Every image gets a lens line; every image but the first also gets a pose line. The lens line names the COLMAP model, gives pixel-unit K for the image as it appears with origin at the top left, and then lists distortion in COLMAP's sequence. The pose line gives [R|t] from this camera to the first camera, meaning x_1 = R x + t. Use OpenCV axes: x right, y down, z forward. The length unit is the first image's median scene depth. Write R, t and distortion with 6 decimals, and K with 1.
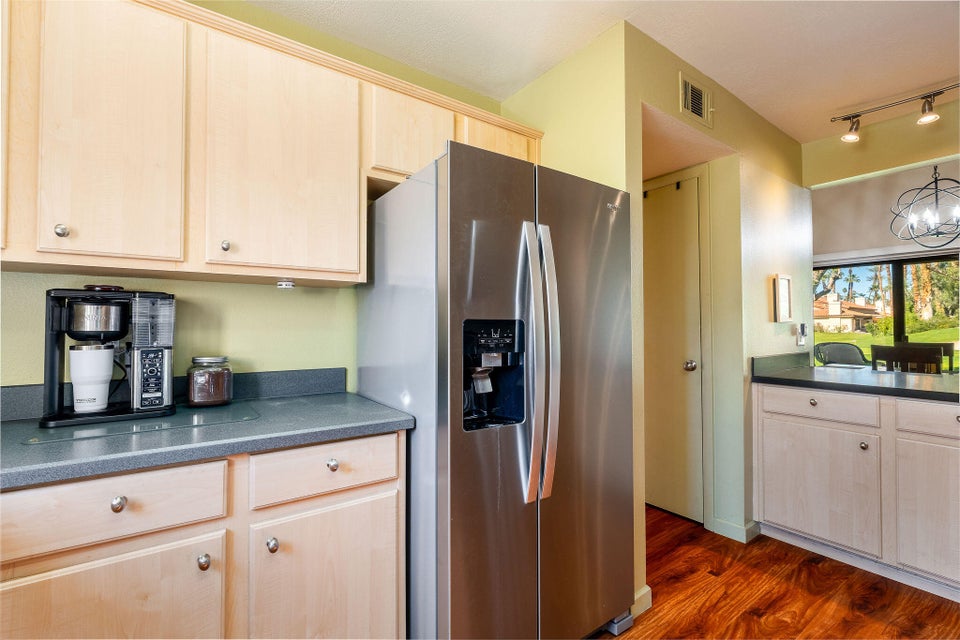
lens RADIAL K [[433.3, 0, 479.8], [0, 433.3, 318.6], [0, 0, 1]] dist [0.001613, -0.000832]
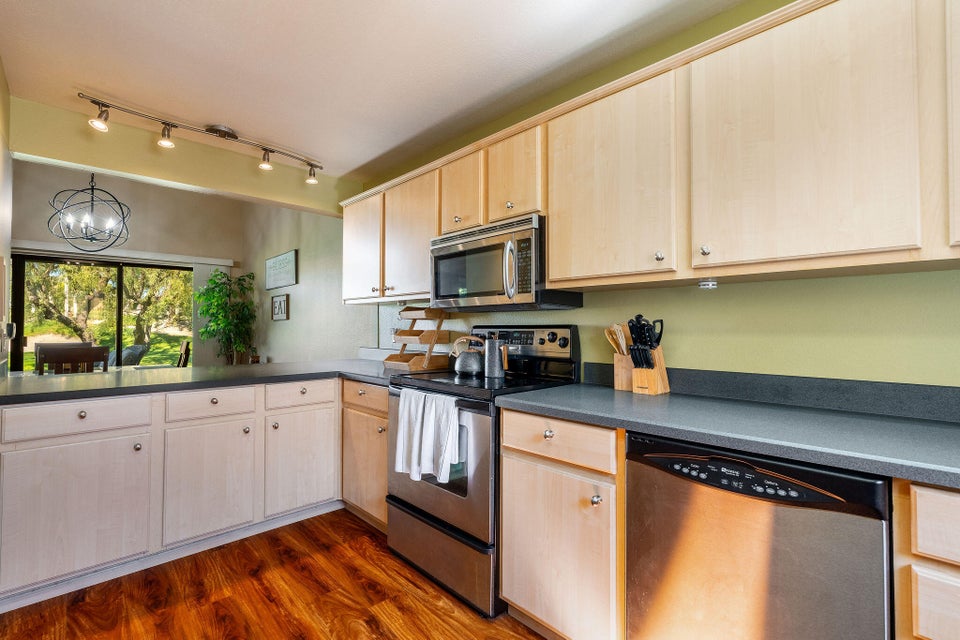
lens RADIAL K [[433.3, 0, 479.6], [0, 433.3, 318.3], [0, 0, 1]] dist [0.001613, -0.000832]
pose [[-0.144172, 0.018607, 0.989378, -0.209188], [-0.016146, 0.999646, -0.021153, 0.007153], [-0.989421, -0.019024, -0.143821, 0.361608]]
